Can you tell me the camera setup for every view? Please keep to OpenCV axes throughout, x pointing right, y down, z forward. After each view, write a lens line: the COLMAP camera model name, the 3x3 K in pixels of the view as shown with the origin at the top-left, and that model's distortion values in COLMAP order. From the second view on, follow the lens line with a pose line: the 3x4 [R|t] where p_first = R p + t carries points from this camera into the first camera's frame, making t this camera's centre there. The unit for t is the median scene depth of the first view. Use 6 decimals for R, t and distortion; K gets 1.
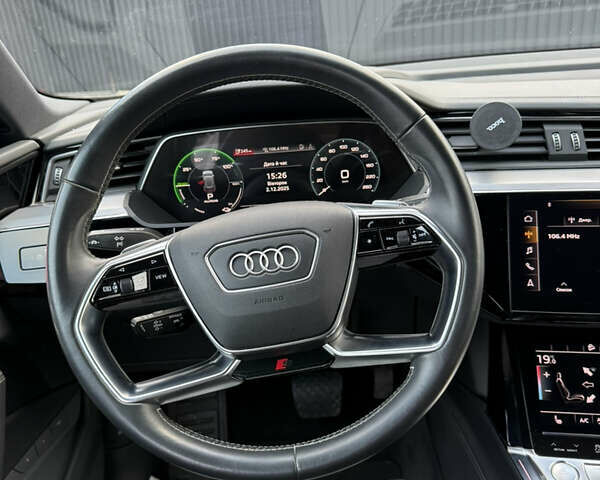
lens RADIAL K [[552.4, 0, 300.0], [0, 552.4, 240.0], [0, 0, 1]] dist [0.131619, -0.280078]
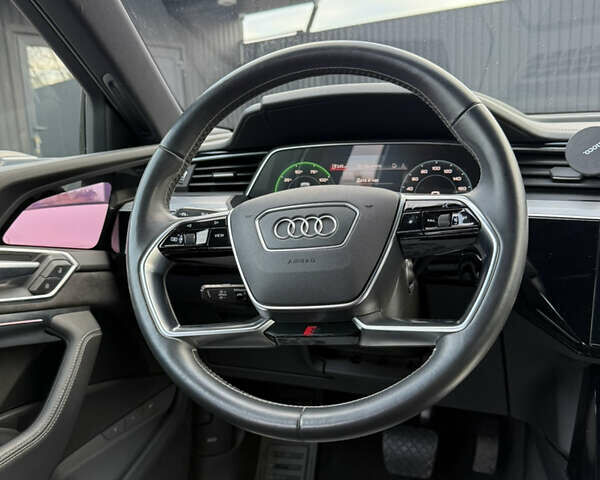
lens RADIAL K [[552.4, 0, 300.0], [0, 552.4, 240.0], [0, 0, 1]] dist [0.131619, -0.280078]
pose [[0.947242, 0.104444, -0.303024, 0.176317], [-0.152140, 0.978639, -0.138273, 0.147962], [0.282110, 0.177080, 0.942898, -0.004082]]
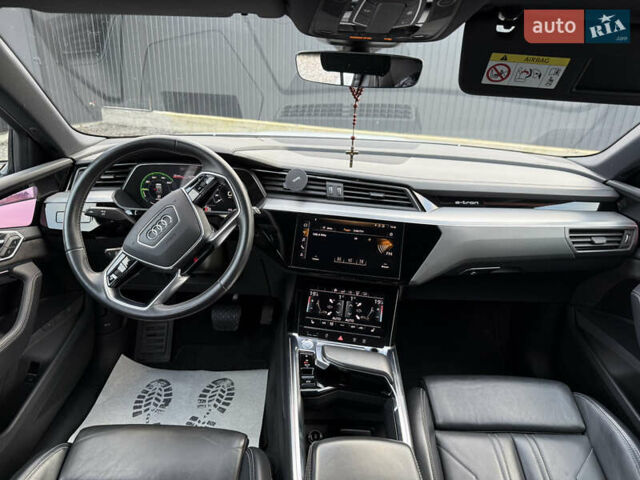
lens RADIAL K [[440.4, 0, 331.0], [0, 440.4, 241.8], [0, 0, 1]] dist [0.006751, -0.045845]
pose [[0.990534, 0.108521, 0.084059, 0.352071], [-0.109018, 0.994039, 0.001336, 0.012154], [-0.083413, -0.010487, 0.996460, -0.648119]]
